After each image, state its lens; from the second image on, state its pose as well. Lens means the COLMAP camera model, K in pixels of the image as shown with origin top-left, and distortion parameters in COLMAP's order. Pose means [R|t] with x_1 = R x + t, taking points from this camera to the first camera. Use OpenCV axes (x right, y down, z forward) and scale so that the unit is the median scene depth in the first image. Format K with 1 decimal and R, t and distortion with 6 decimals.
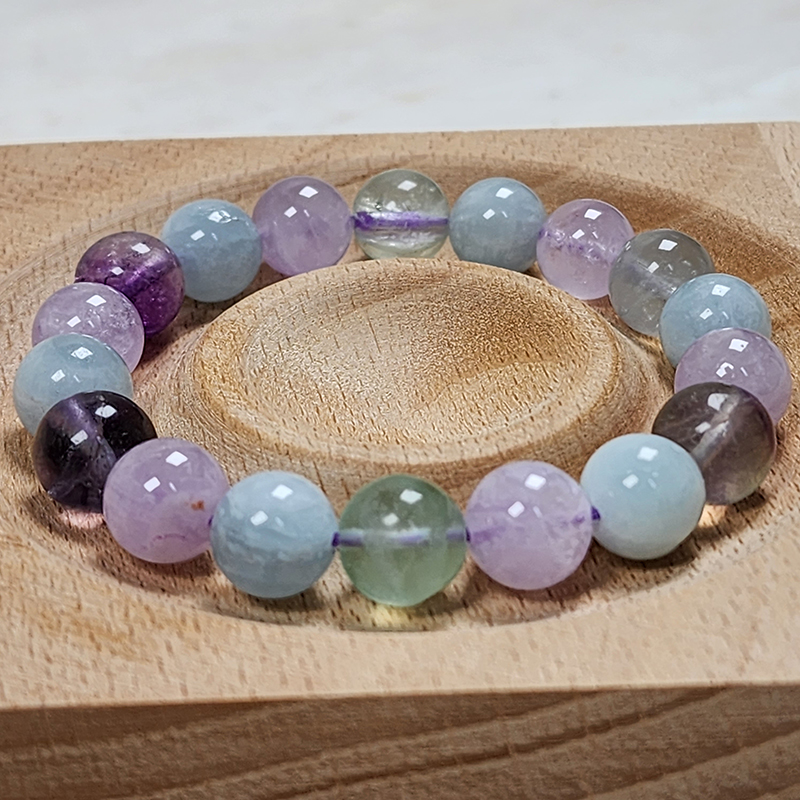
lens RADIAL K [[2145.5, 0, 411.3], [0, 2145.5, 430.8], [0, 0, 1]] dist [0.181356, 0.000000]
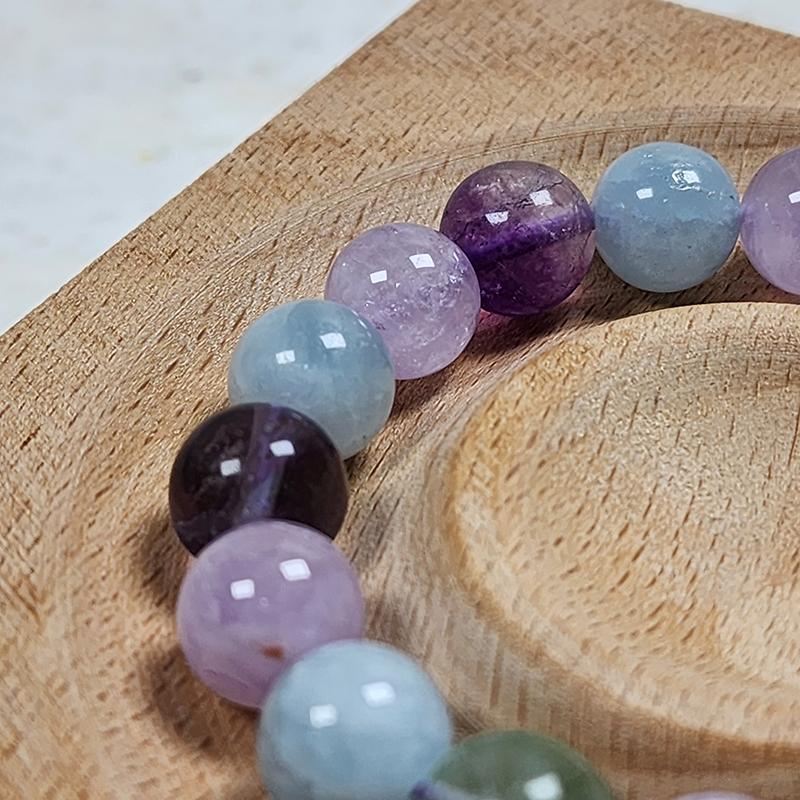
lens RADIAL K [[2145.5, 0, 404.9], [0, 2145.5, 404.6], [0, 0, 1]] dist [0.181356, 0.000000]
pose [[0.833157, 0.353297, -0.425477, 0.163425], [-0.285376, 0.933654, 0.216451, -0.165125], [0.473720, -0.058917, 0.878703, 0.379369]]
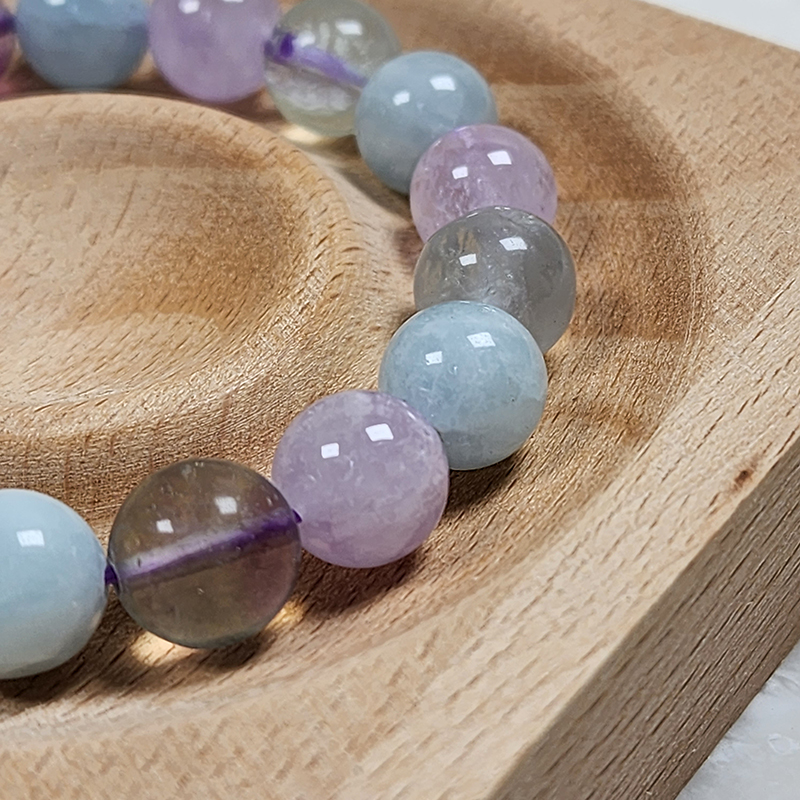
lens RADIAL K [[2176.8, 0, 423.1], [0, 2176.8, 414.0], [0, 0, 1]] dist [0.123221, 0.000000]
pose [[0.794873, 0.394638, -0.460910, 0.438445], [-0.318065, 0.917873, 0.237369, -0.191803], [0.516731, -0.042079, 0.855113, 0.432892]]
